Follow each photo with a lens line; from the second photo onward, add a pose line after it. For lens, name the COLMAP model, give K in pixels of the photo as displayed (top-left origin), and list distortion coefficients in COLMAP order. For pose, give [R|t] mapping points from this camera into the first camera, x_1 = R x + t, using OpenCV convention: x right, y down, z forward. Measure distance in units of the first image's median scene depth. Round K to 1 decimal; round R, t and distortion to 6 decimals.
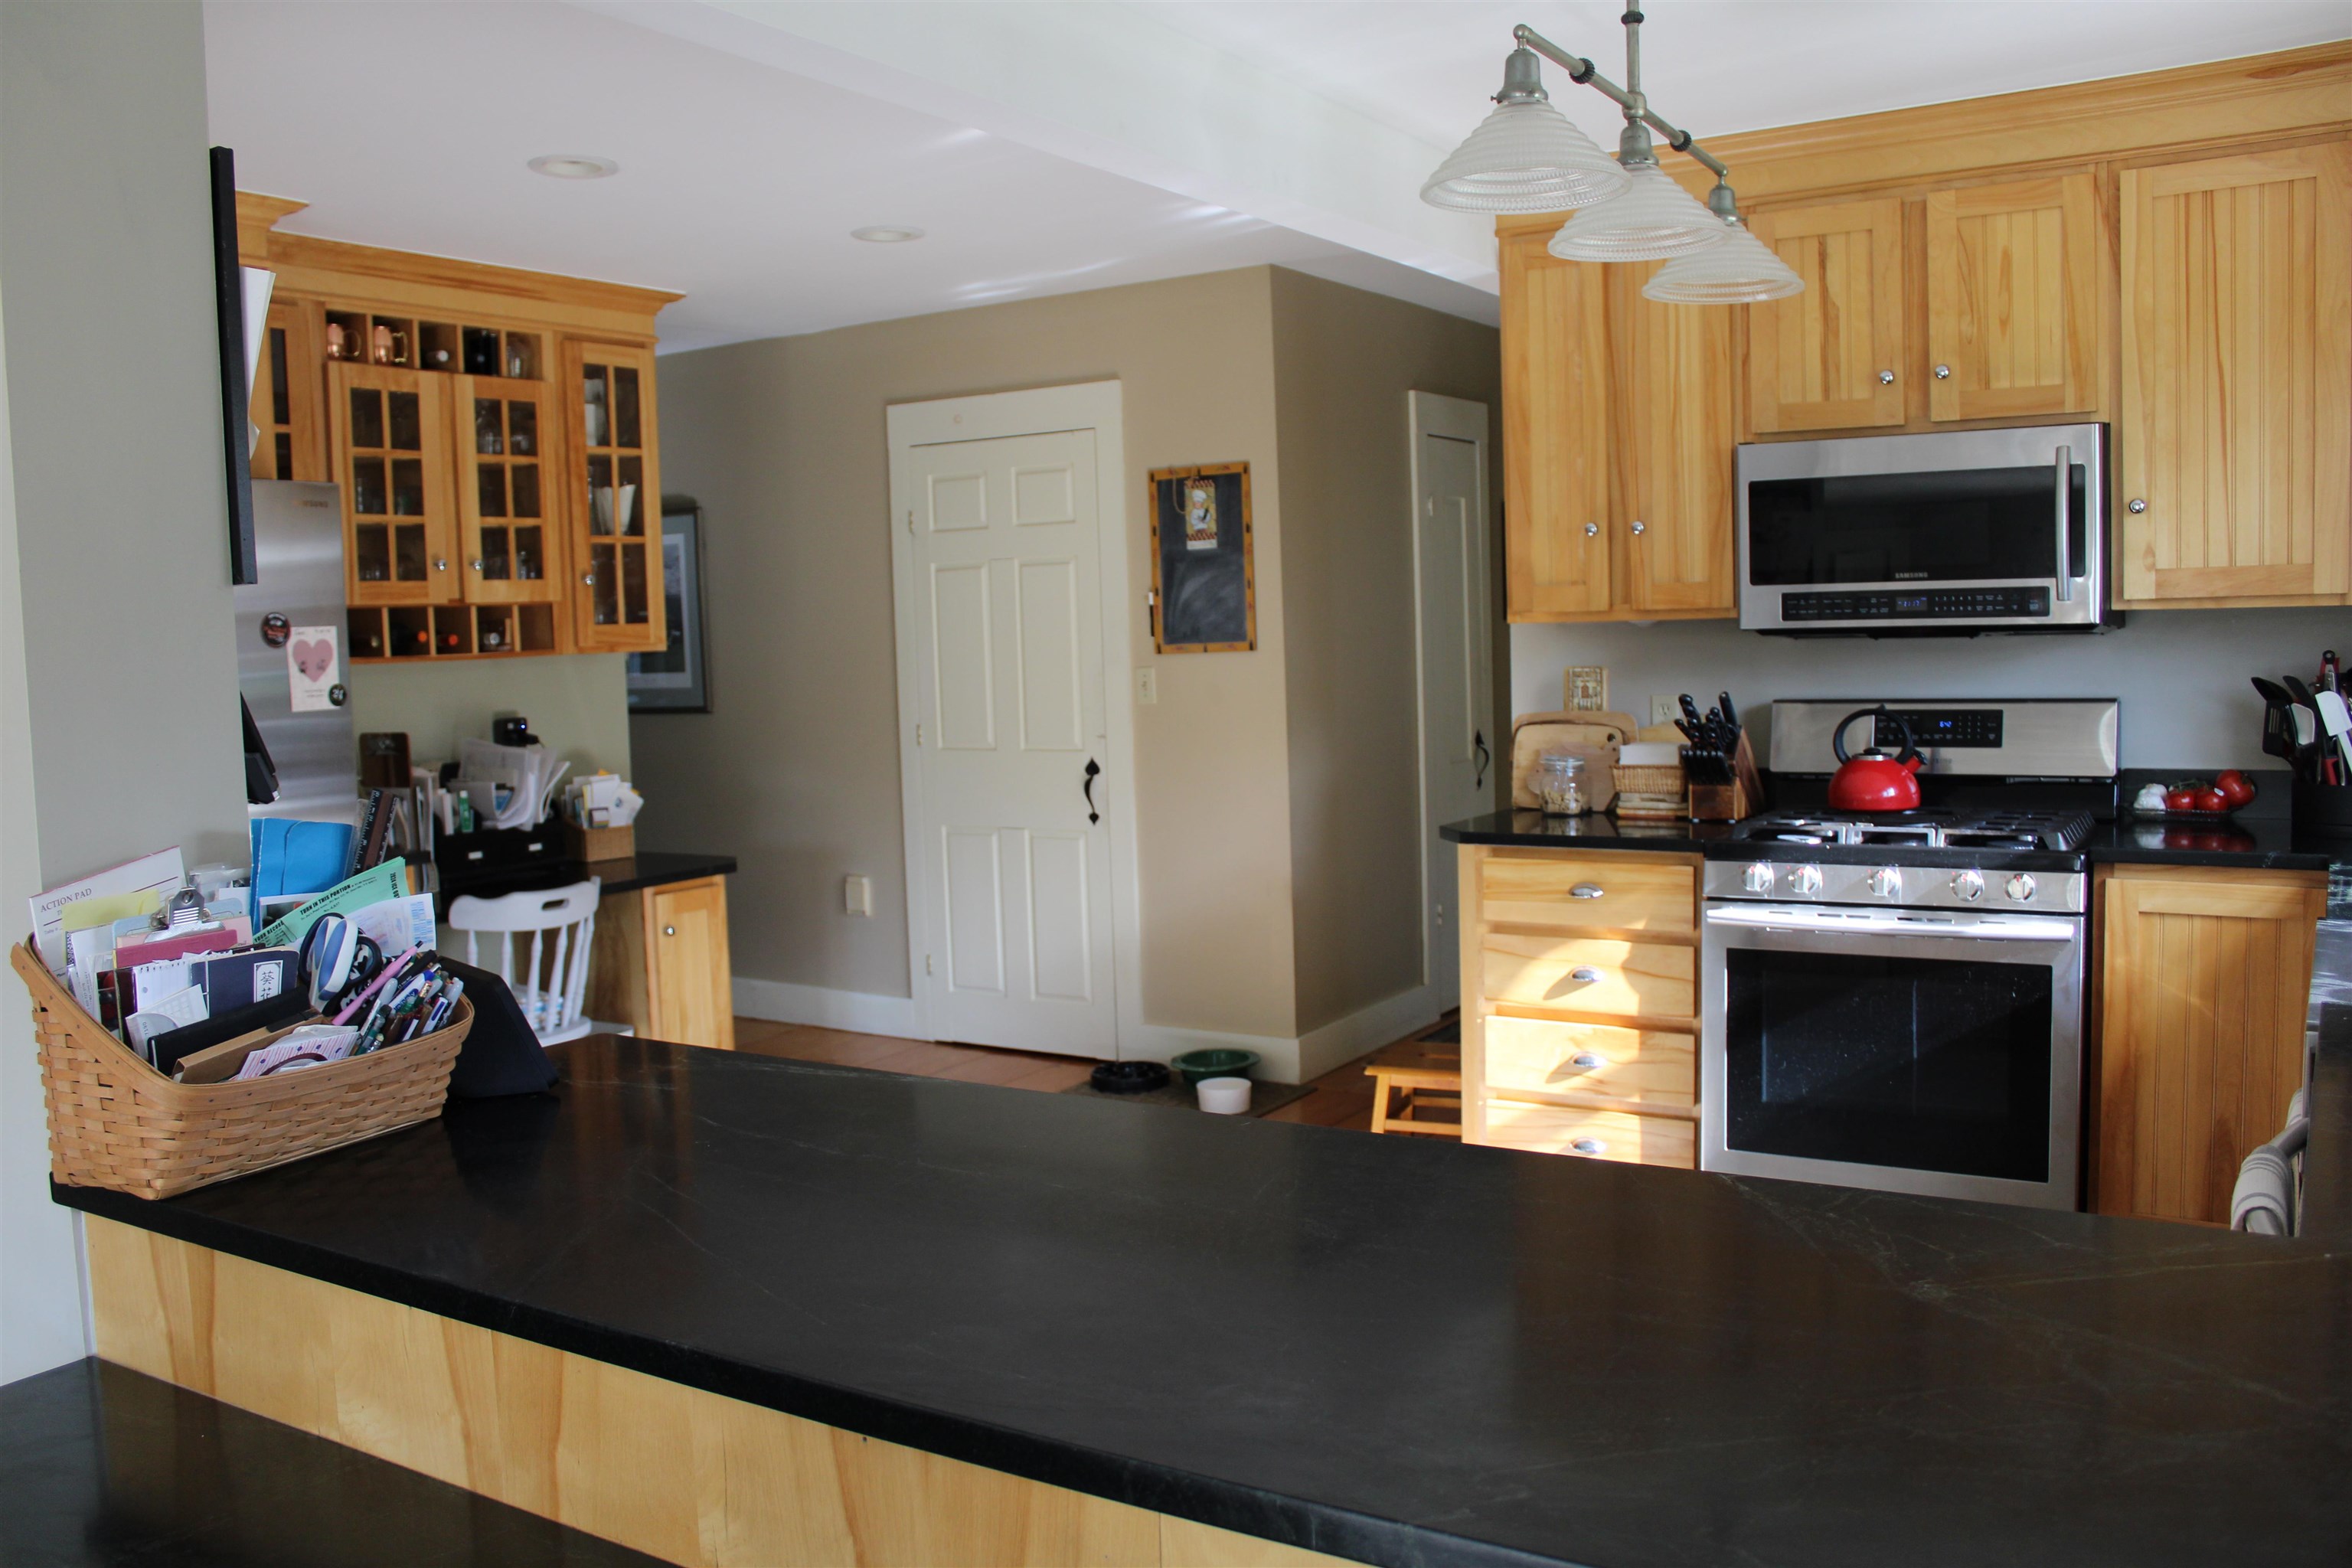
lens RADIAL K [[1949.0, 0, 1153.9], [0, 1949.0, 781.4], [0, 0, 1]] dist [-0.159973, 0.137575]
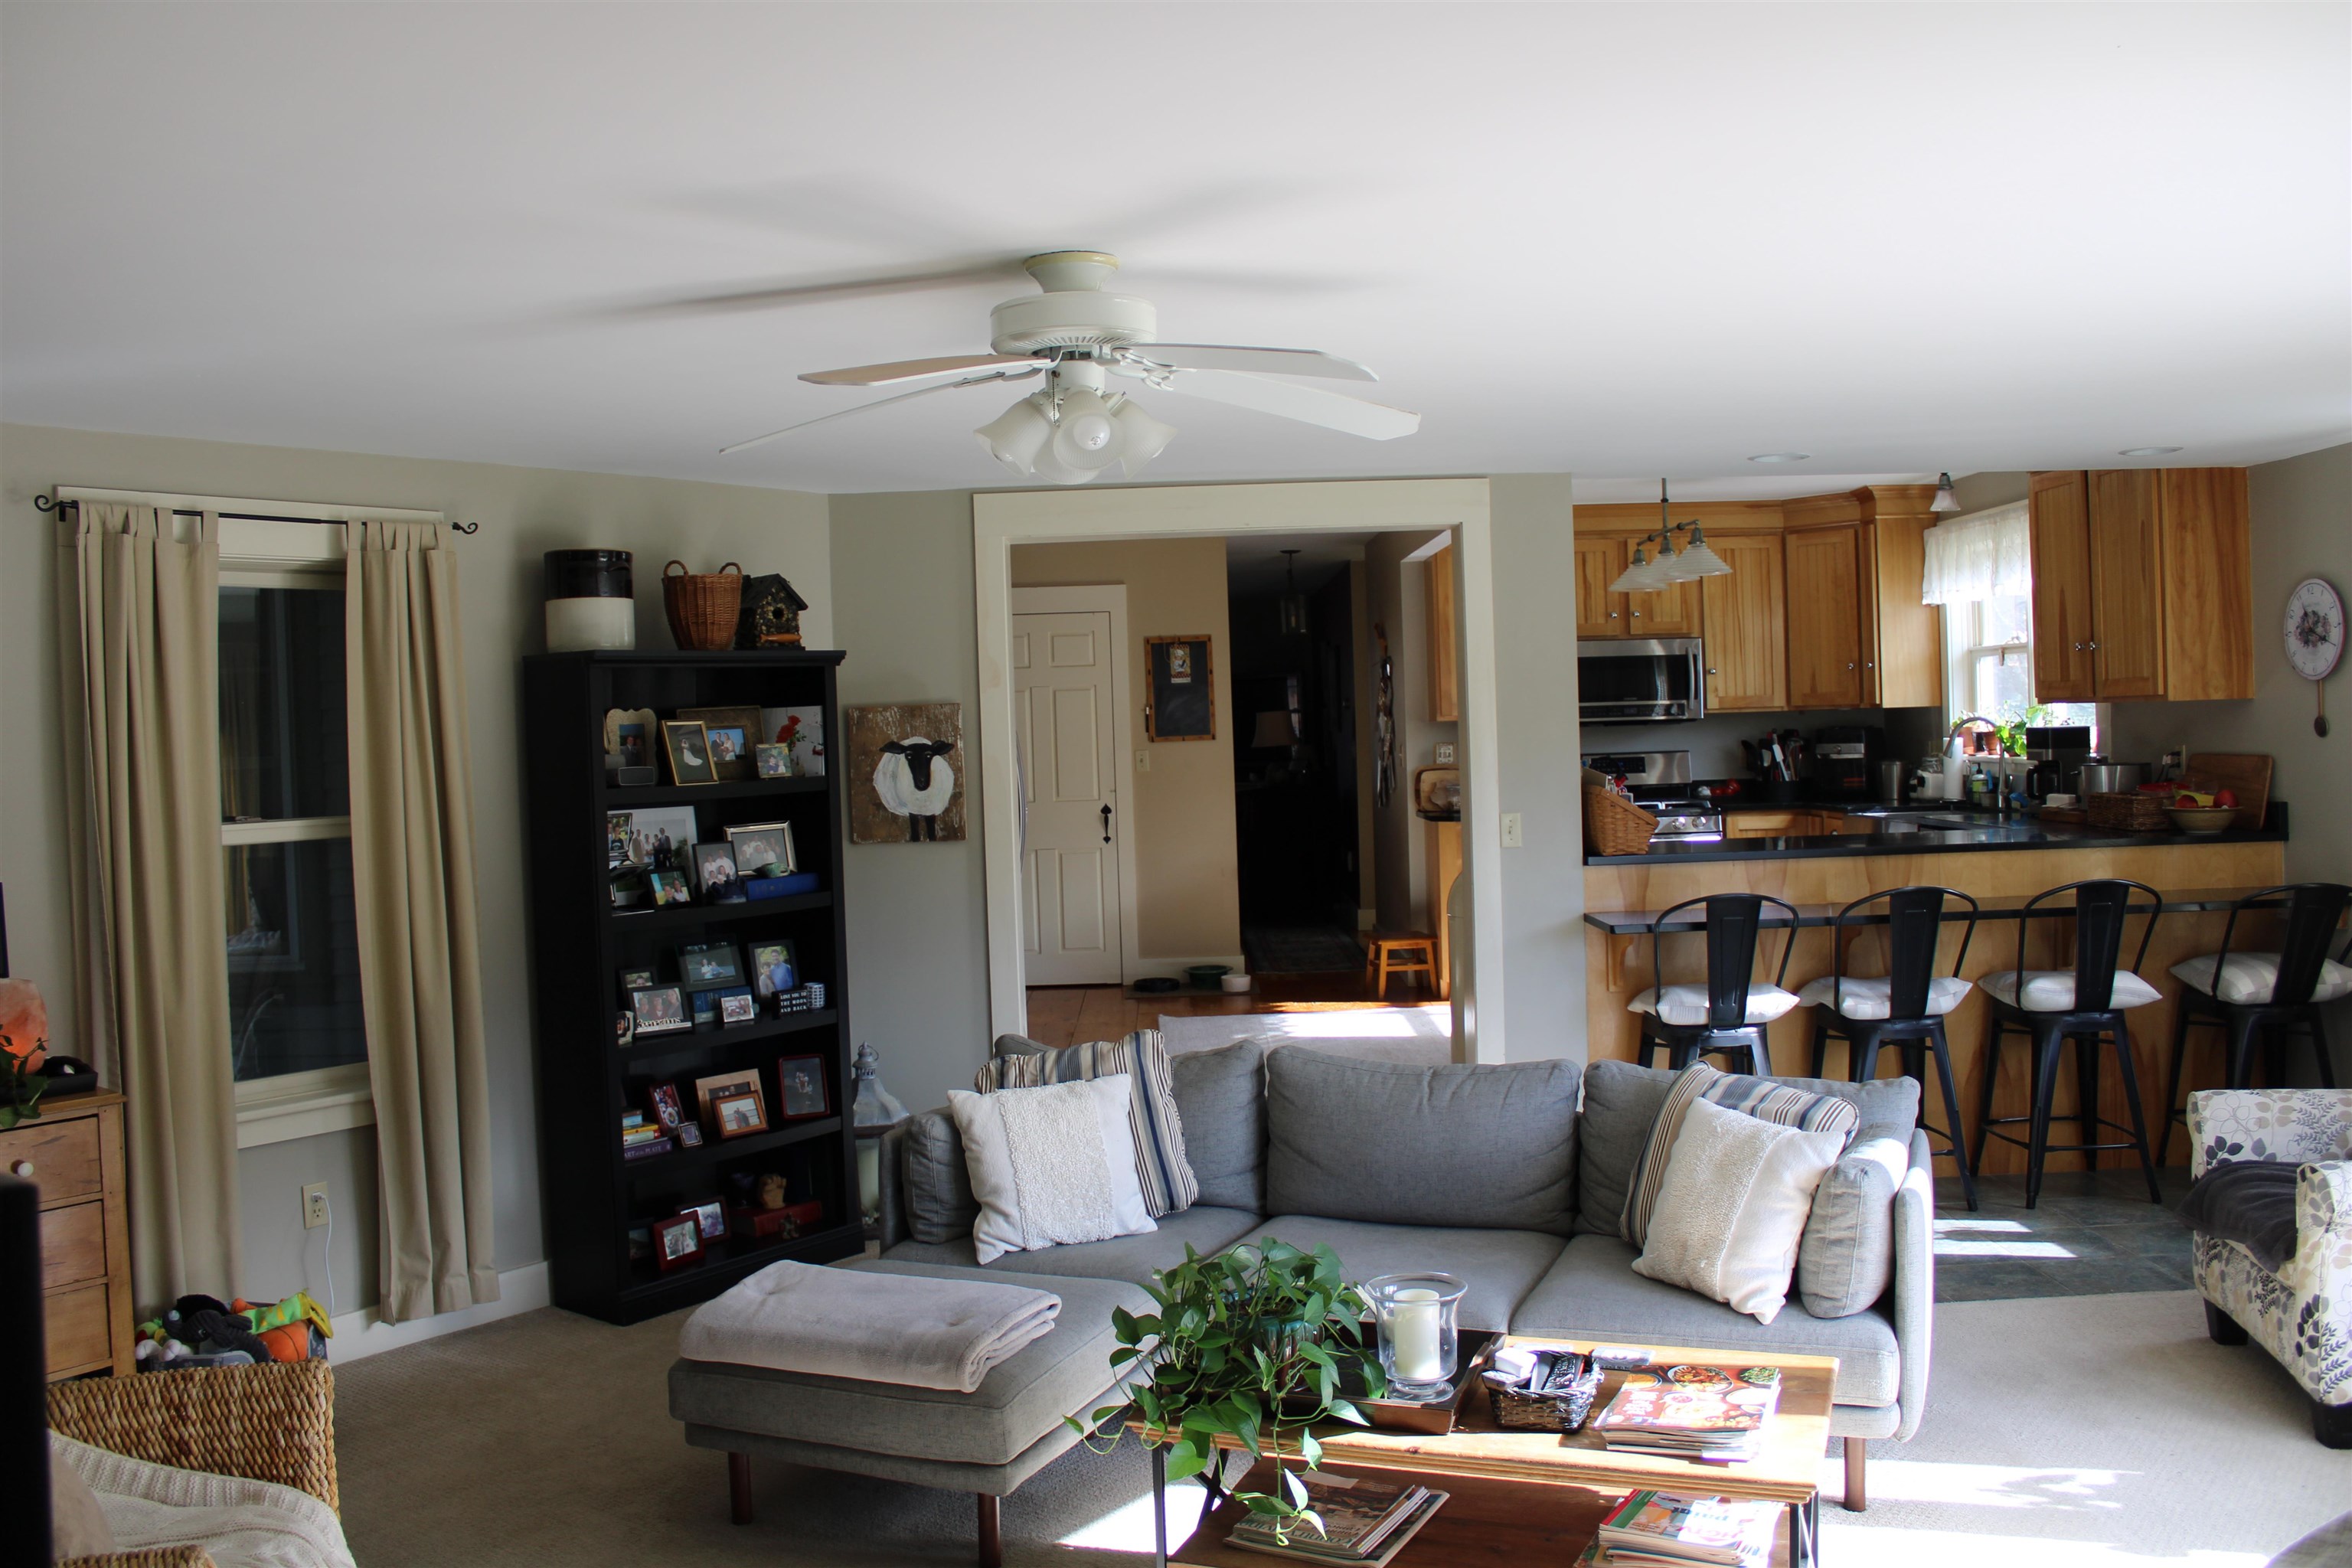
lens RADIAL K [[1949.0, 0, 1161.1], [0, 1949.0, 776.6], [0, 0, 1]] dist [-0.159973, 0.137575]
pose [[0.844897, -0.008363, 0.534864, -1.105292], [0.047935, 0.997039, -0.060130, 0.084298], [-0.532778, 0.076443, 0.842796, -0.567934]]
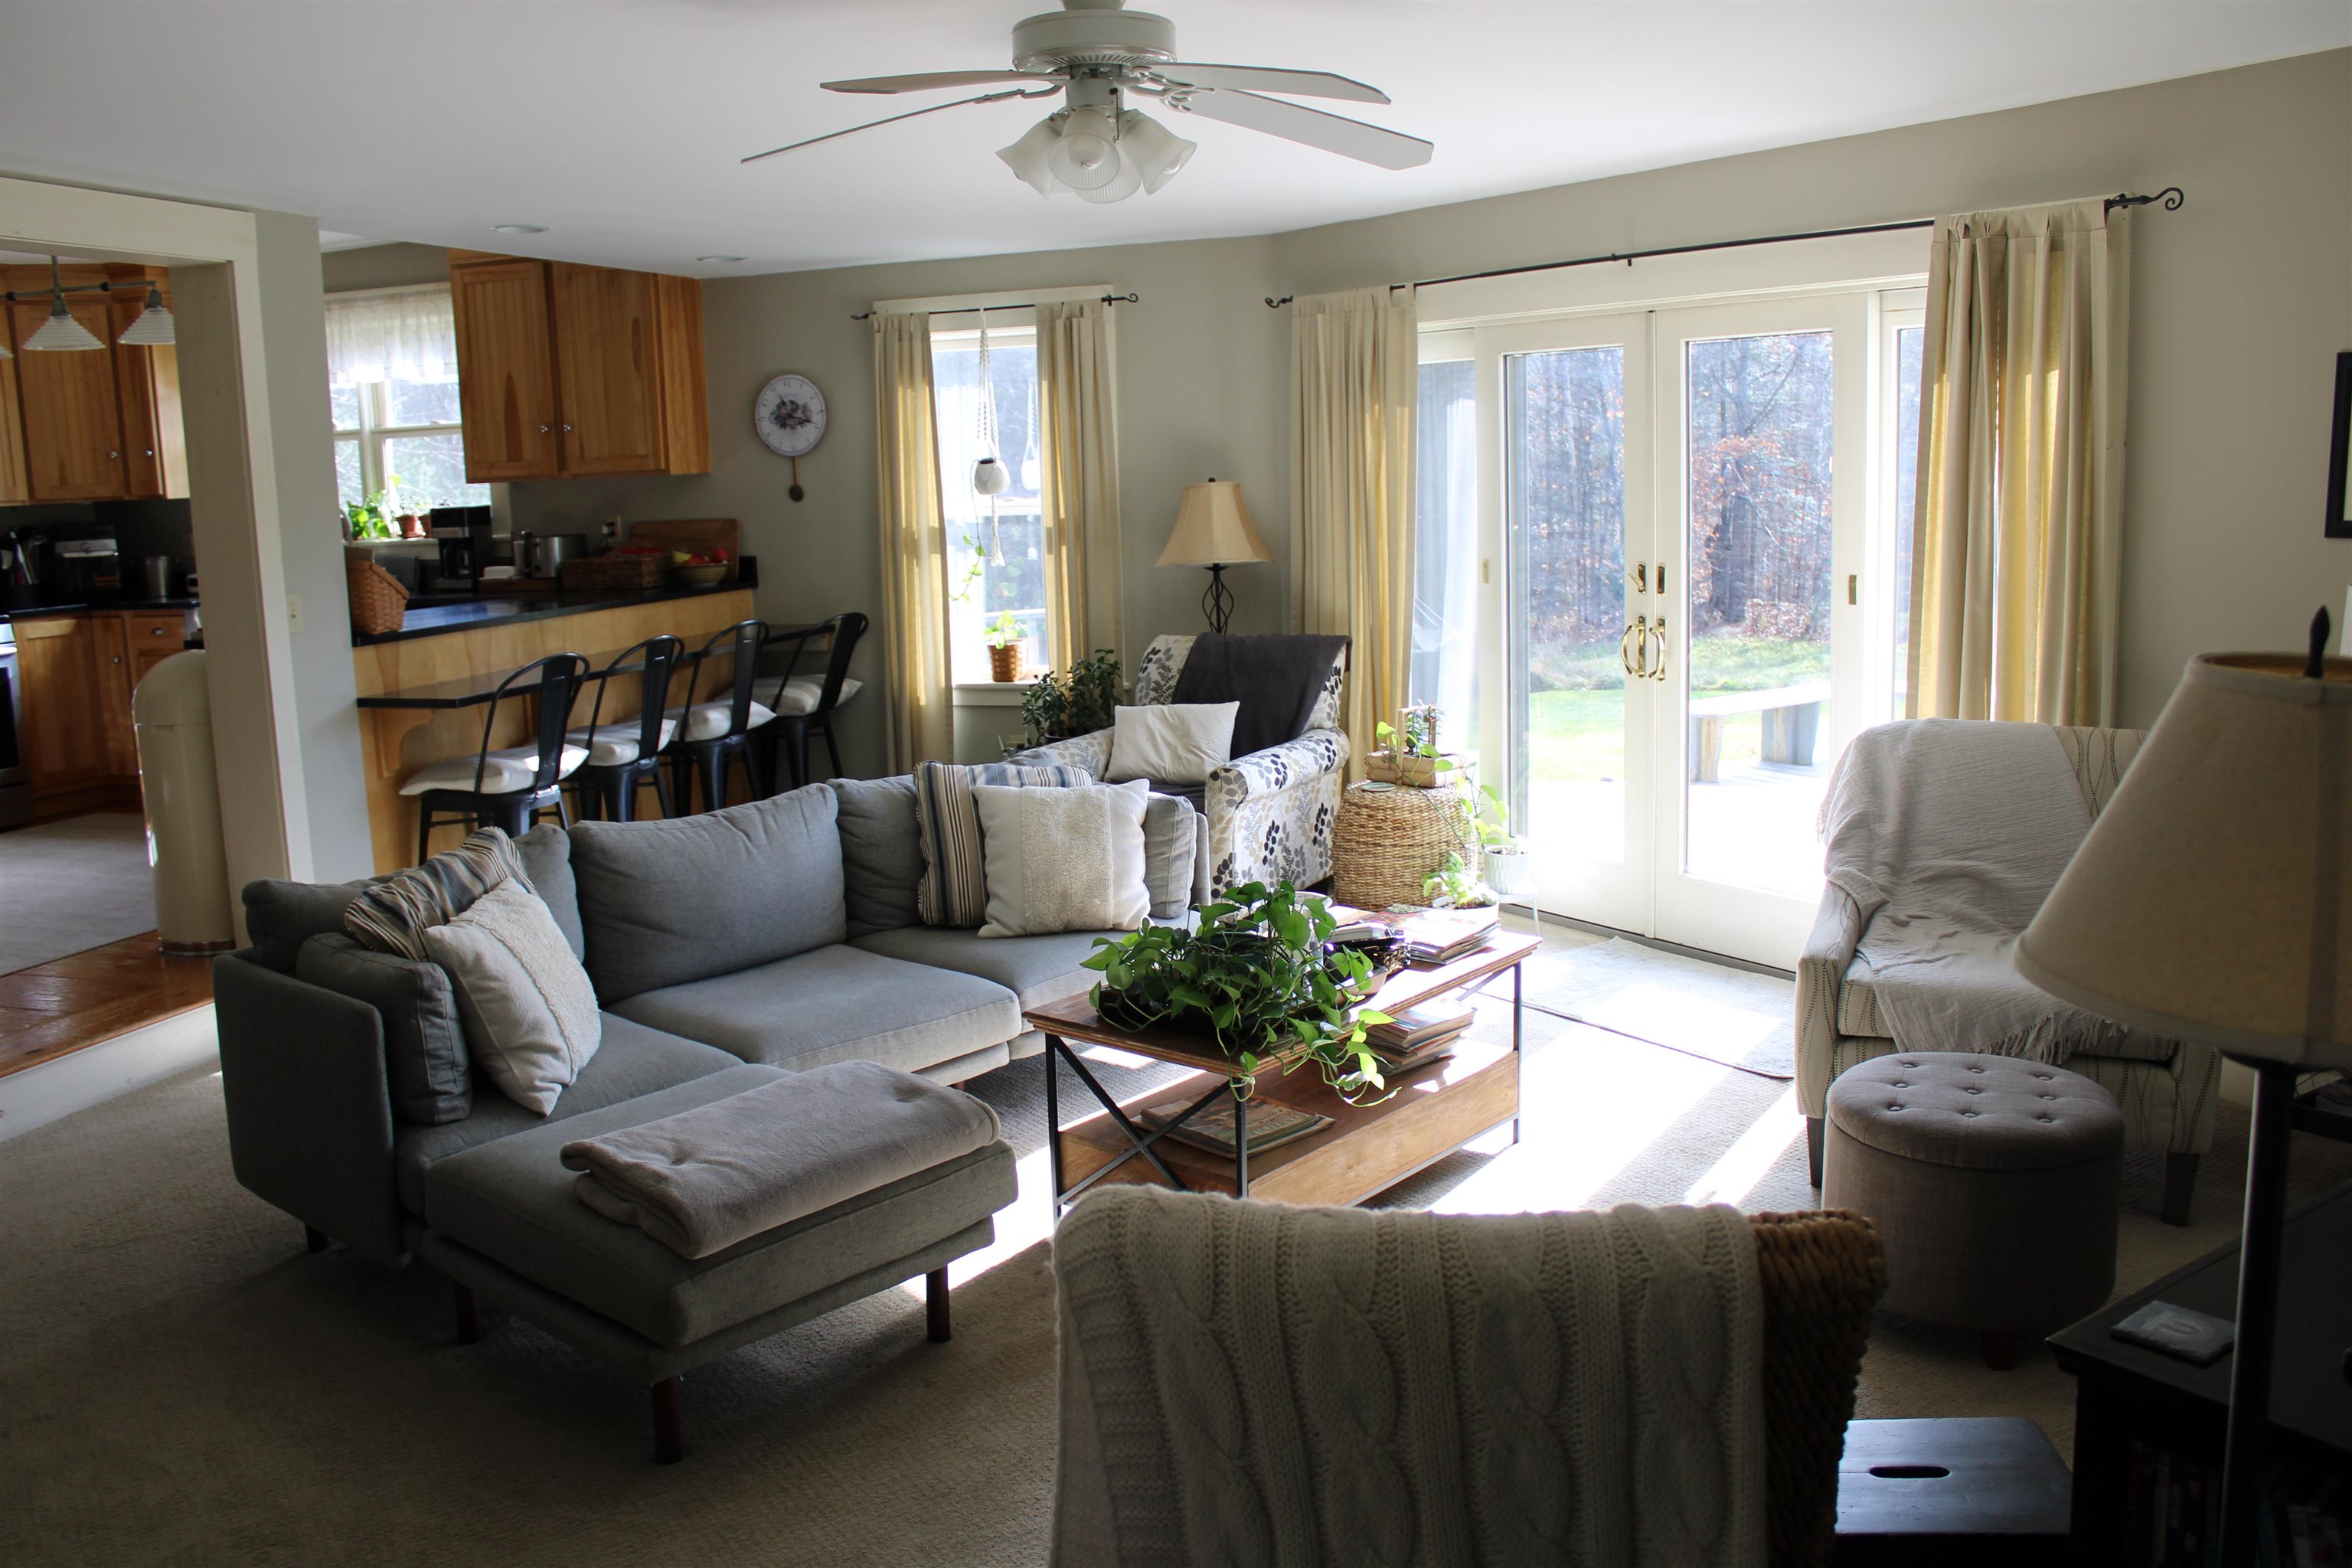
lens RADIAL K [[1949.0, 0, 1176.7], [0, 1949.0, 777.3], [0, 0, 1]] dist [-0.159973, 0.137575]
pose [[-0.241983, -0.117243, 0.963171, -1.441528], [0.118866, 0.981614, 0.149351, 0.044366], [-0.962972, 0.150628, -0.223598, 0.138819]]
